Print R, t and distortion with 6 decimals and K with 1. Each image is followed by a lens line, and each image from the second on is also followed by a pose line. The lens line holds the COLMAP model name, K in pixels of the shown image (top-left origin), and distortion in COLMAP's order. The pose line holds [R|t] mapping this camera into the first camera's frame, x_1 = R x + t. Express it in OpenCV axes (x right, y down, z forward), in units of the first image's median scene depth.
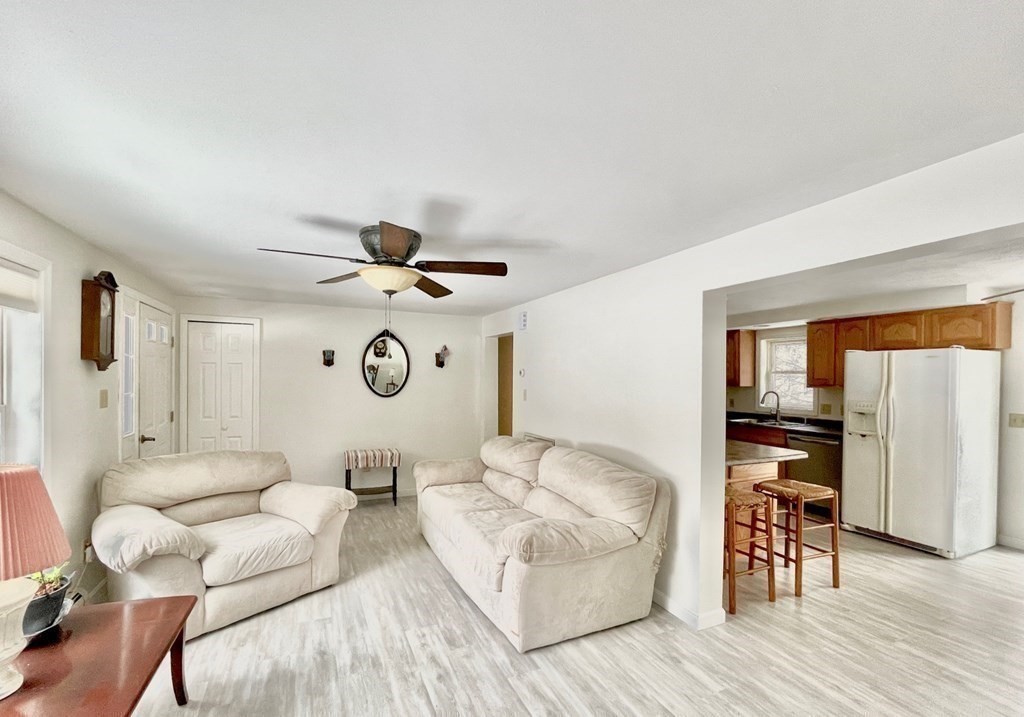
lens RADIAL K [[461.1, 0, 507.3], [0, 461.1, 382.5], [0, 0, 1]] dist [0.004833, 0.000147]
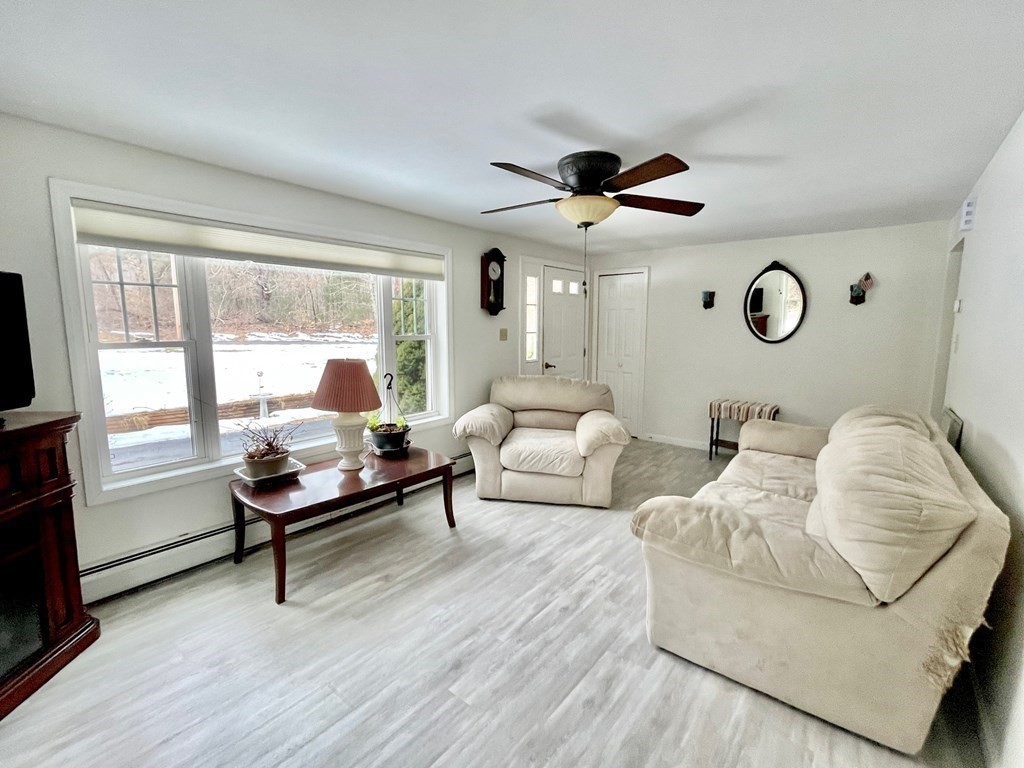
lens RADIAL K [[456.9, 0, 510.4], [0, 456.9, 380.4], [0, 0, 1]] dist [0.013683, 0.000839]
pose [[0.455043, 0.099392, -0.884905, 0.555798], [-0.009188, 0.994222, 0.106945, 0.029059], [0.890422, -0.040534, 0.453327, 0.396281]]
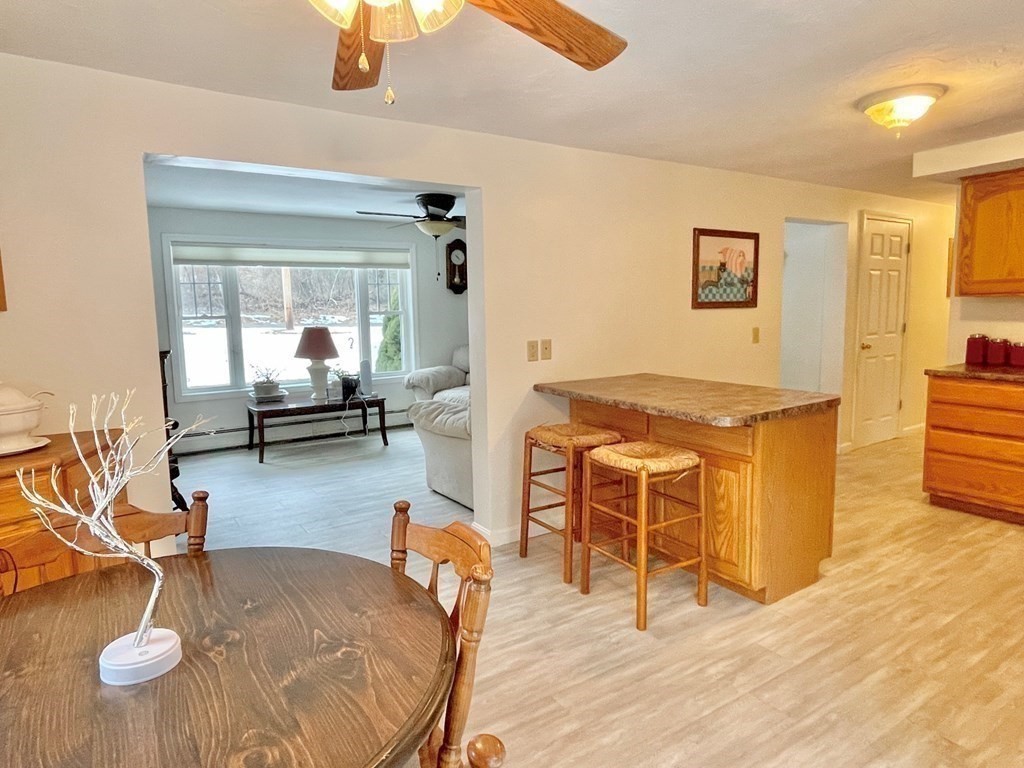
lens RADIAL K [[617.8, 0, 512.5], [0, 617.8, 380.1], [0, 0, 1]] dist [0.001628, -0.000507]
pose [[0.166607, 0.111619, -0.979685, 1.776258], [0.005282, 0.993457, 0.114087, 0.039800], [0.986009, -0.024182, 0.164927, 0.886082]]
